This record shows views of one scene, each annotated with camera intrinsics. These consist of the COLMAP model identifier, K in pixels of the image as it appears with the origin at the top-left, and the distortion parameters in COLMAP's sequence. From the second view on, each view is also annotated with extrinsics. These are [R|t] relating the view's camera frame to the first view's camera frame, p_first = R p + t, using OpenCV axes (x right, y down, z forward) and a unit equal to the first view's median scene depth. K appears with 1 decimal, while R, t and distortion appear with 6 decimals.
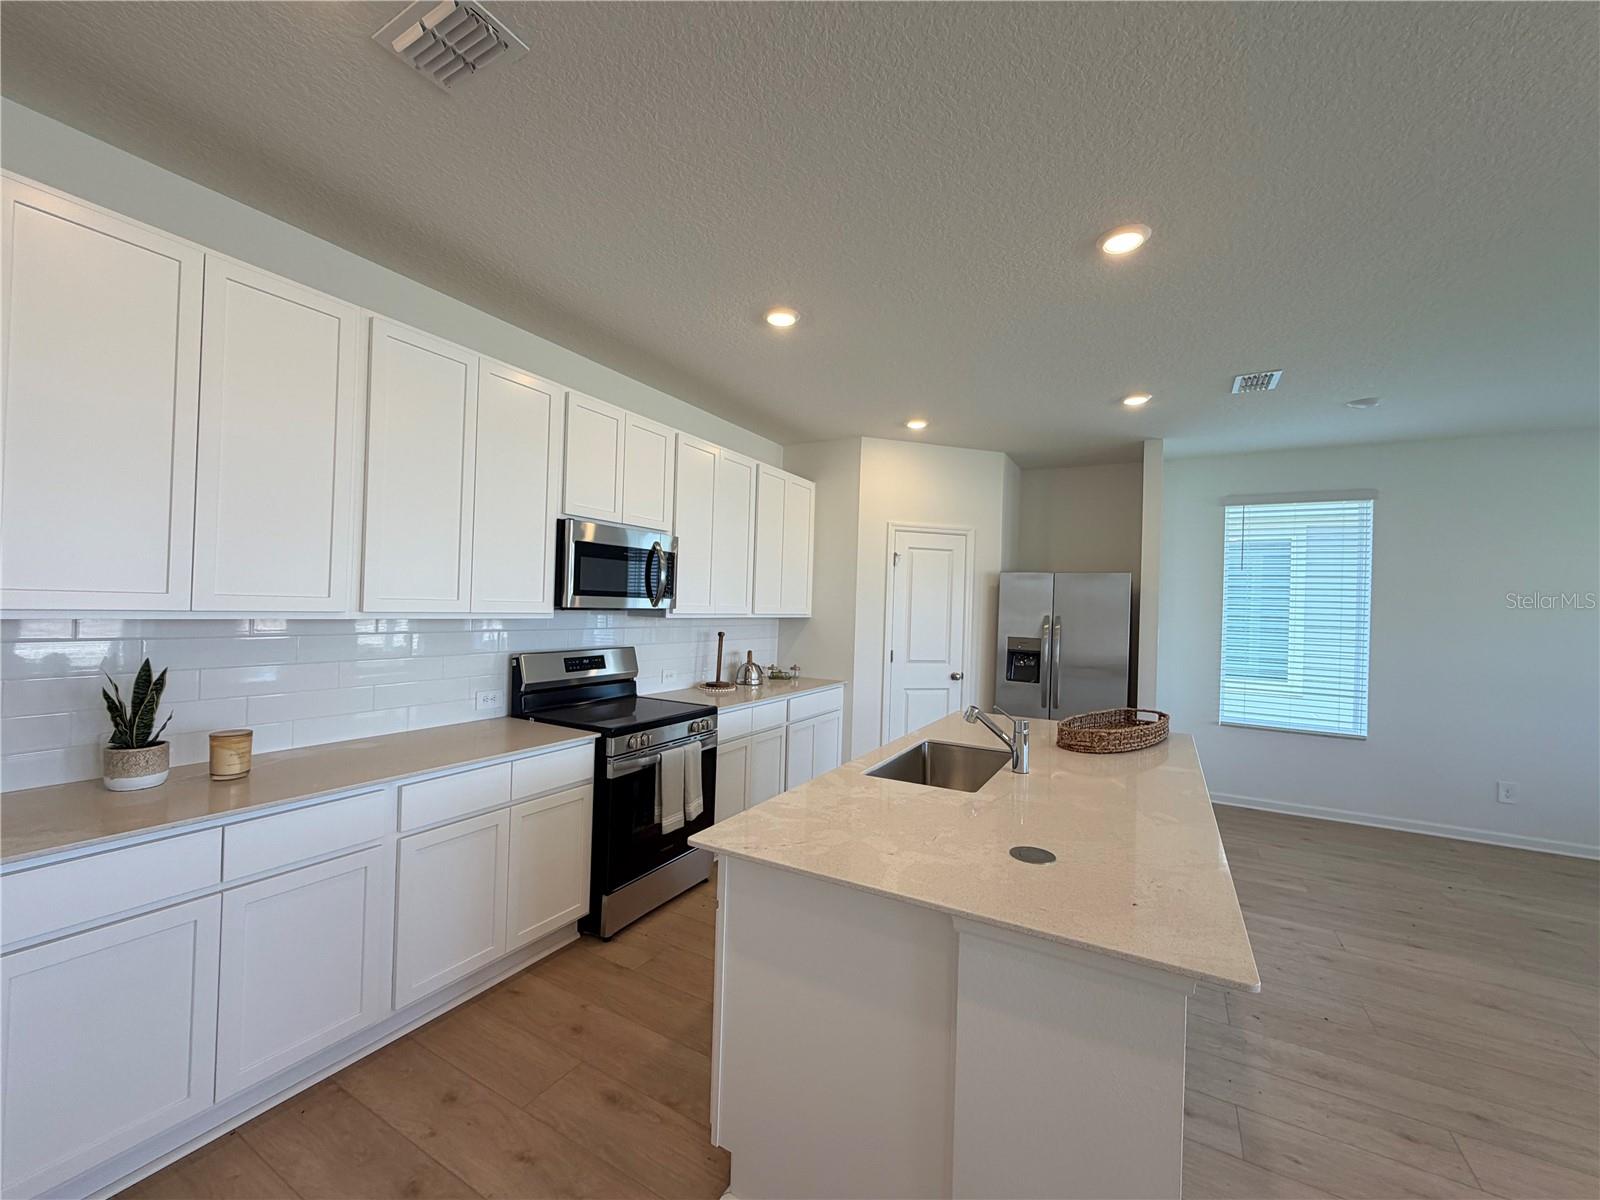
lens RADIAL K [[636.2, 0, 805.8], [0, 636.2, 601.7], [0, 0, 1]] dist [-0.000092, -0.000154]
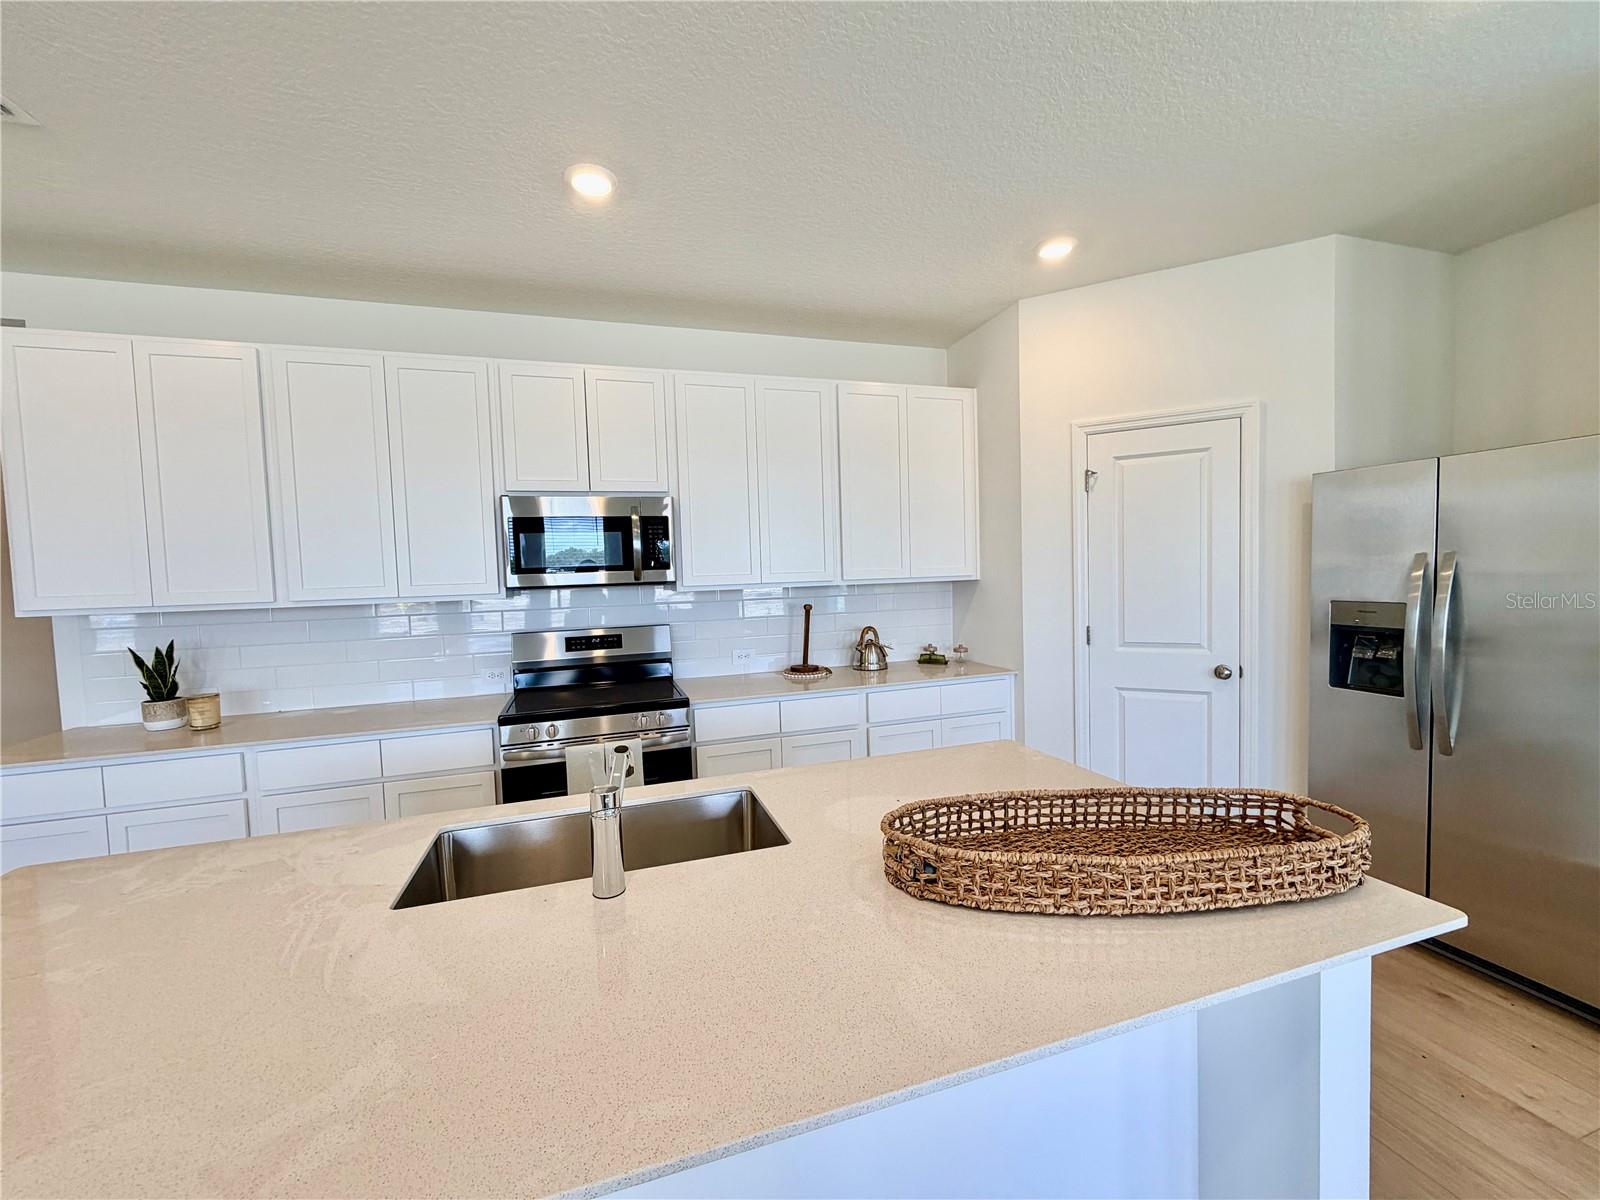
lens RADIAL K [[636.2, 0, 796.1], [0, 636.2, 598.0], [0, 0, 1]] dist [-0.000092, -0.000154]
pose [[0.727379, -0.026226, -0.685735, 0.417159], [0.058762, 0.997980, 0.024163, 0.018991], [0.683716, -0.057871, 0.727450, 0.398632]]
